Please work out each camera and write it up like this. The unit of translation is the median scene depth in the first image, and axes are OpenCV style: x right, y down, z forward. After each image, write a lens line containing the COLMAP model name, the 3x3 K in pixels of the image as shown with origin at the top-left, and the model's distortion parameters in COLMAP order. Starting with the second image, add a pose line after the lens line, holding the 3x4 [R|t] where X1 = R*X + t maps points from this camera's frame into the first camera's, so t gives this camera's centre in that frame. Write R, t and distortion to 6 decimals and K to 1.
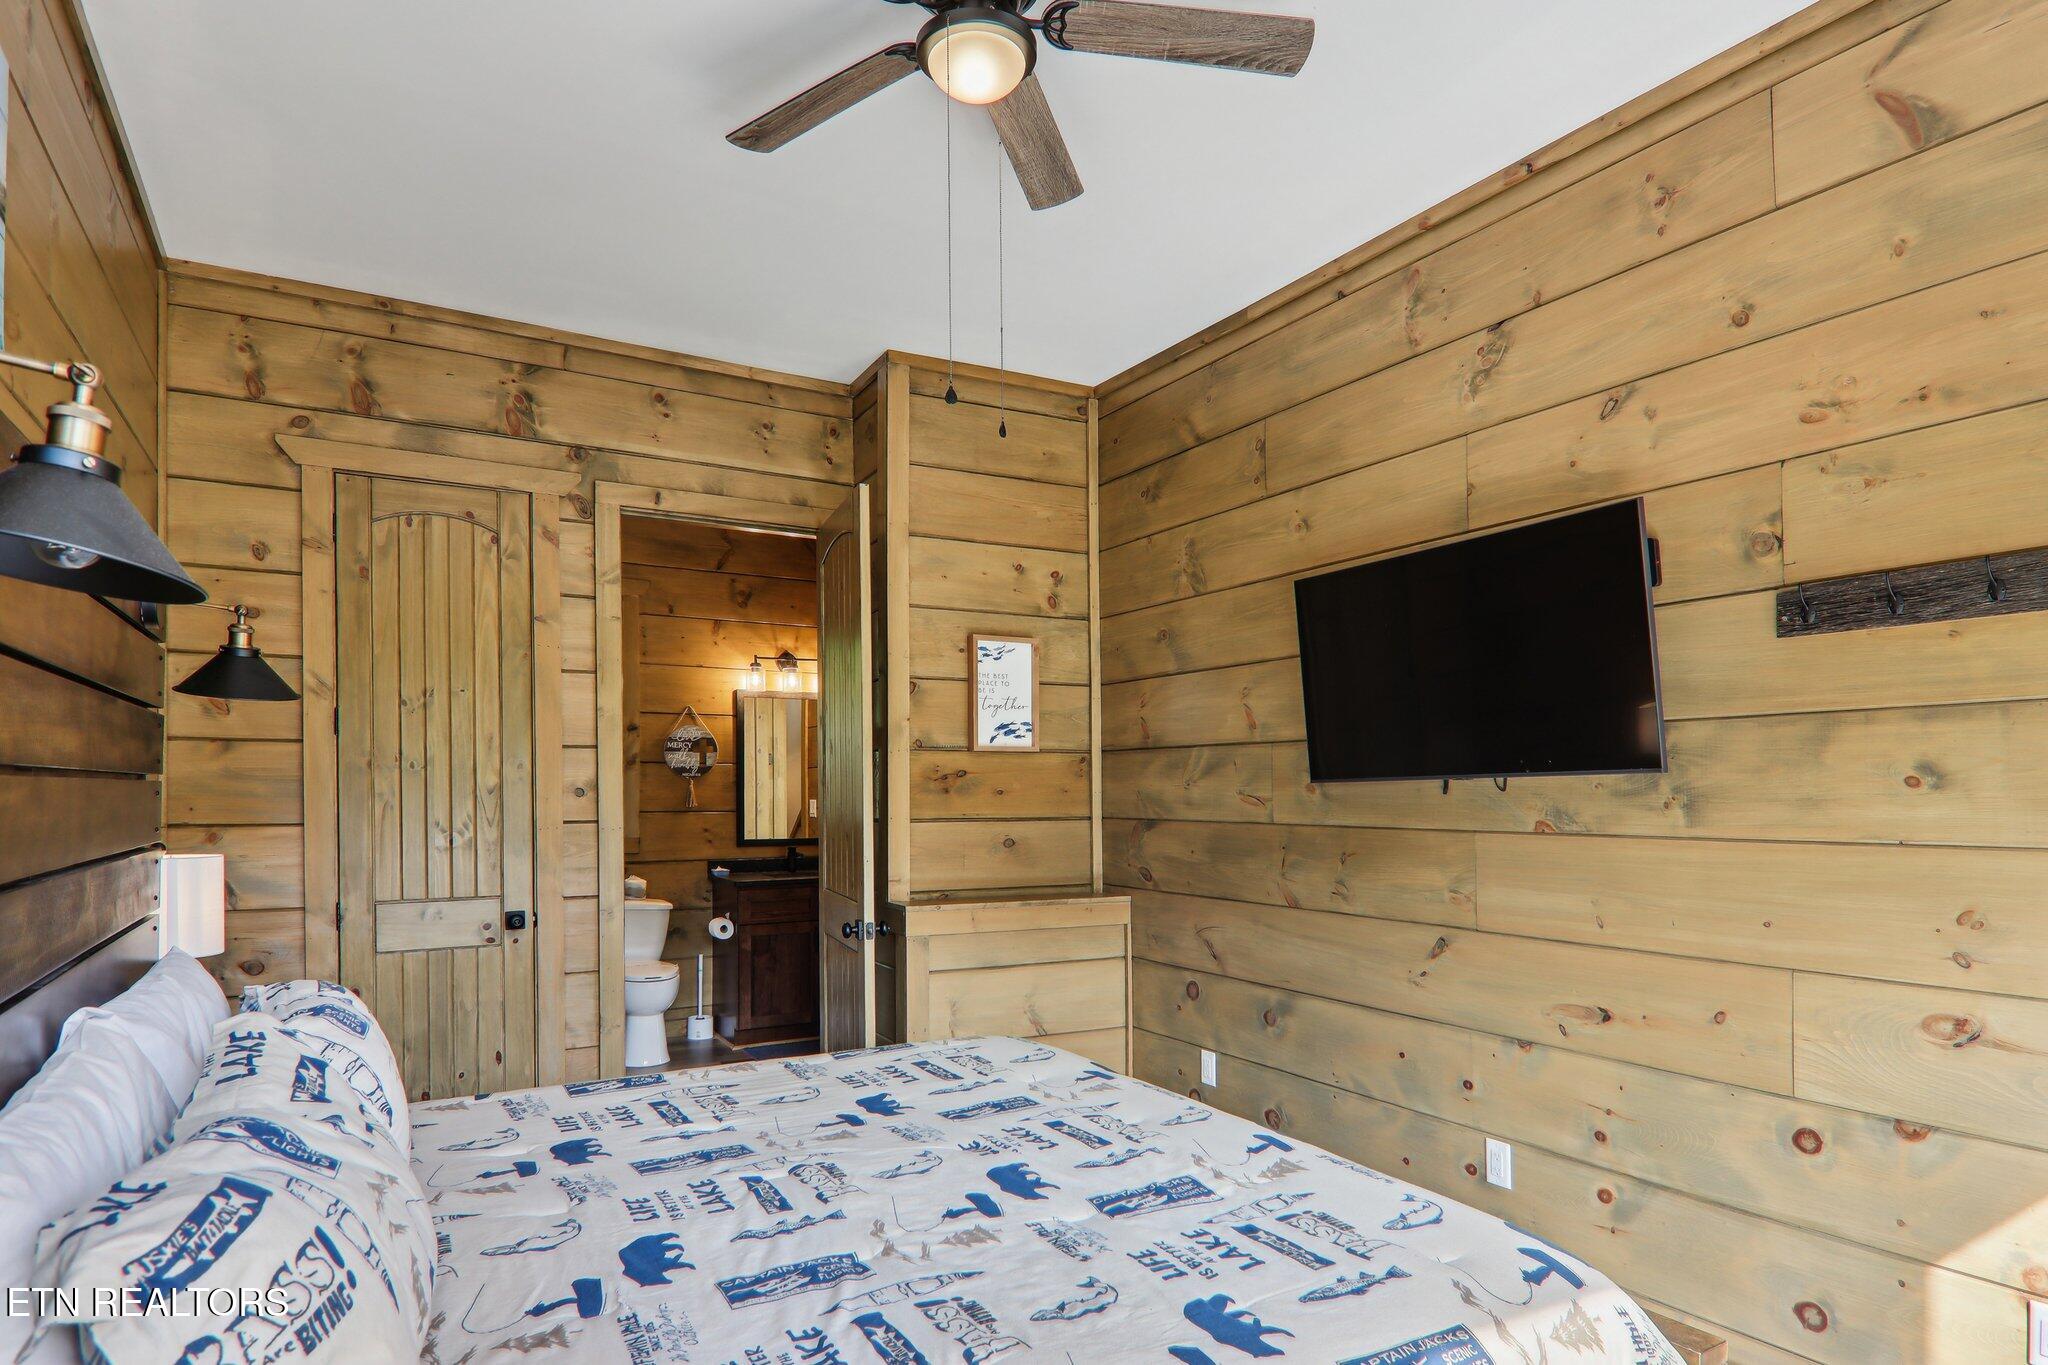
lens RADIAL K [[1148.4, 0, 1004.6], [0, 1148.4, 758.2], [0, 0, 1]] dist [0.003431, -0.018551]
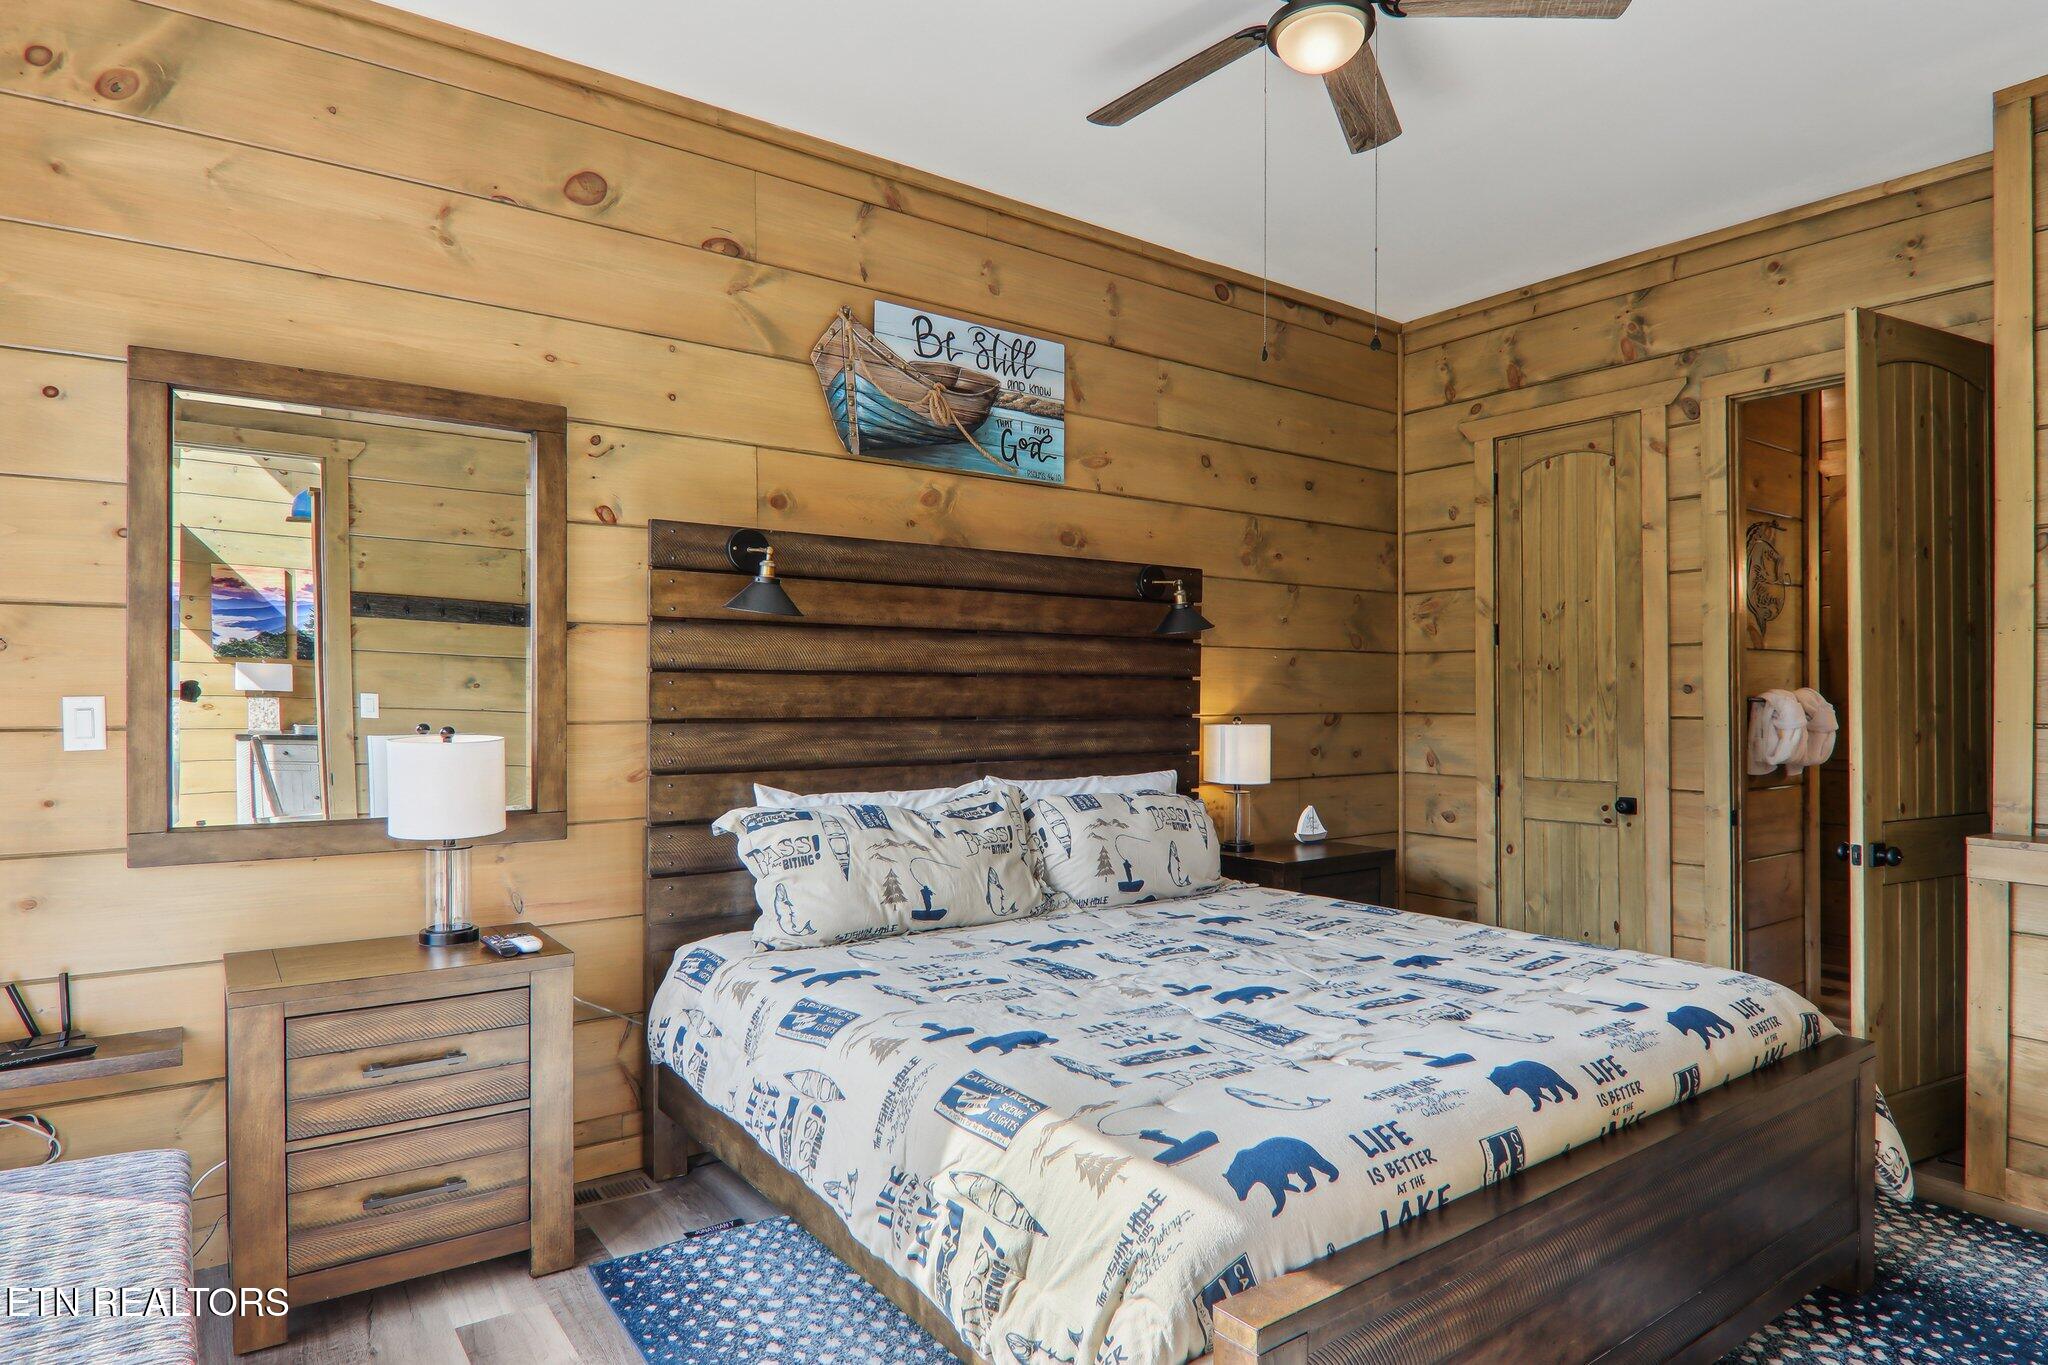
lens RADIAL K [[1139.9, 0, 1045.2], [0, 1139.9, 689.7], [0, 0, 1]] dist [0.004230, -0.017844]
pose [[0.132744, -0.006862, -0.991127, 0.638771], [0.025299, 0.999674, -0.003533, 0.022235], [0.990827, -0.024606, 0.132874, 0.337528]]
